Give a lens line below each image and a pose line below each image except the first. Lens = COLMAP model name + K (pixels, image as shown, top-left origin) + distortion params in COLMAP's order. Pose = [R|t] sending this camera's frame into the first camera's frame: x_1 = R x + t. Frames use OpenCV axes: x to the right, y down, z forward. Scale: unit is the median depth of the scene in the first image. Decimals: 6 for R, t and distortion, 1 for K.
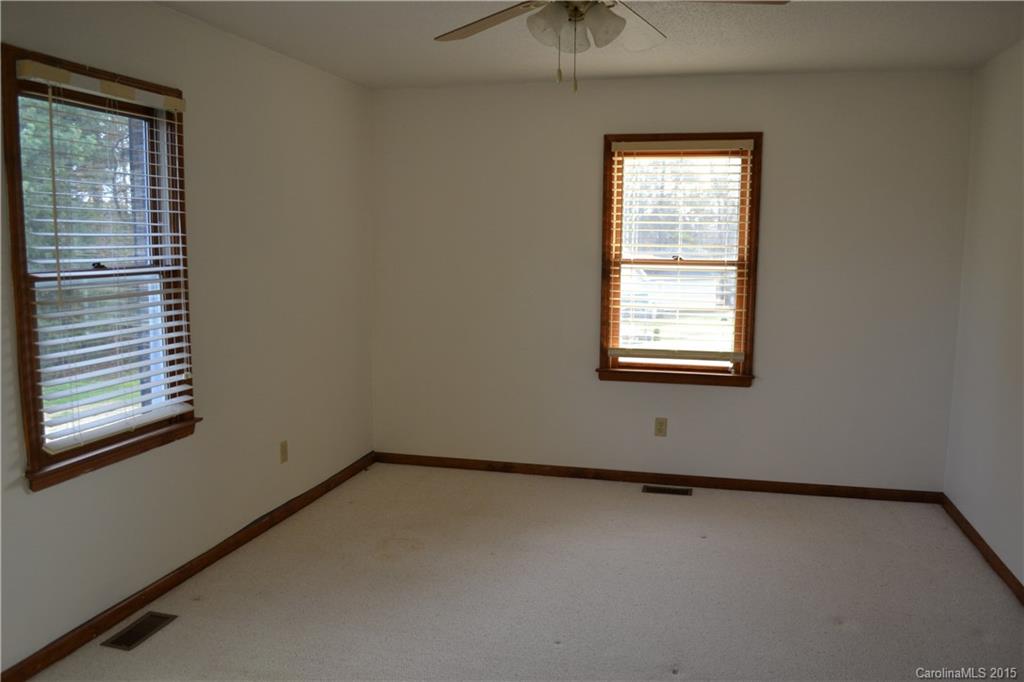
lens RADIAL K [[827.9, 0, 511.6], [0, 827.9, 346.8], [0, 0, 1]] dist [-0.075913, -0.010561]
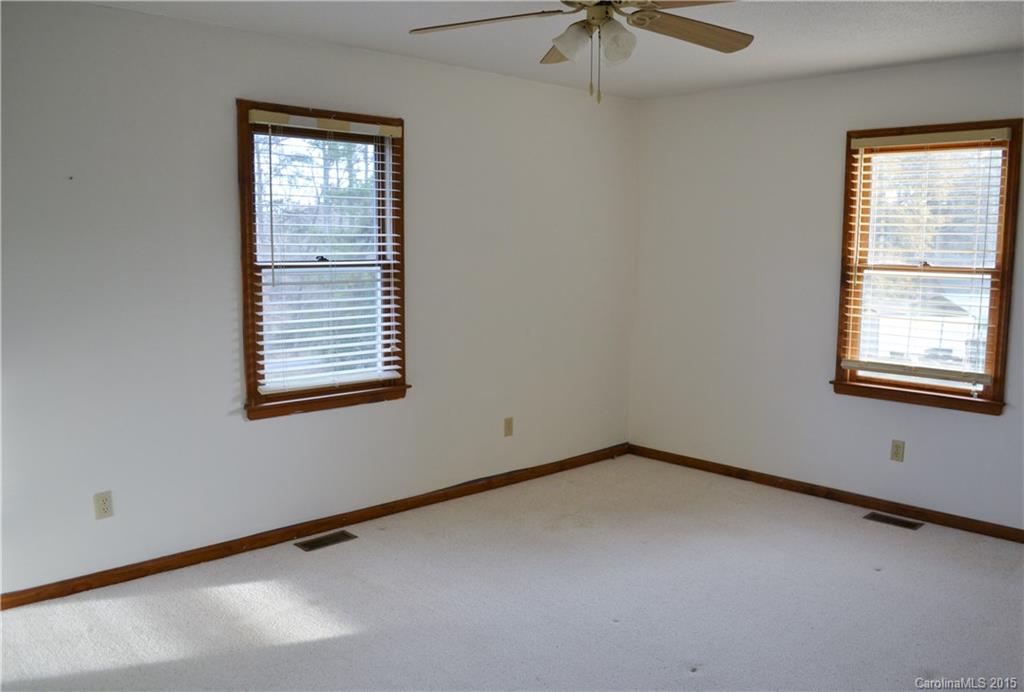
lens RADIAL K [[849.3, 0, 512.8], [0, 849.3, 340.2], [0, 0, 1]] dist [-0.058754, -0.007951]
pose [[0.851457, 0.061809, -0.520769, 0.305079], [-0.071297, 0.997453, 0.001814, 0.005122], [0.519555, 0.035584, 0.853696, -0.005139]]
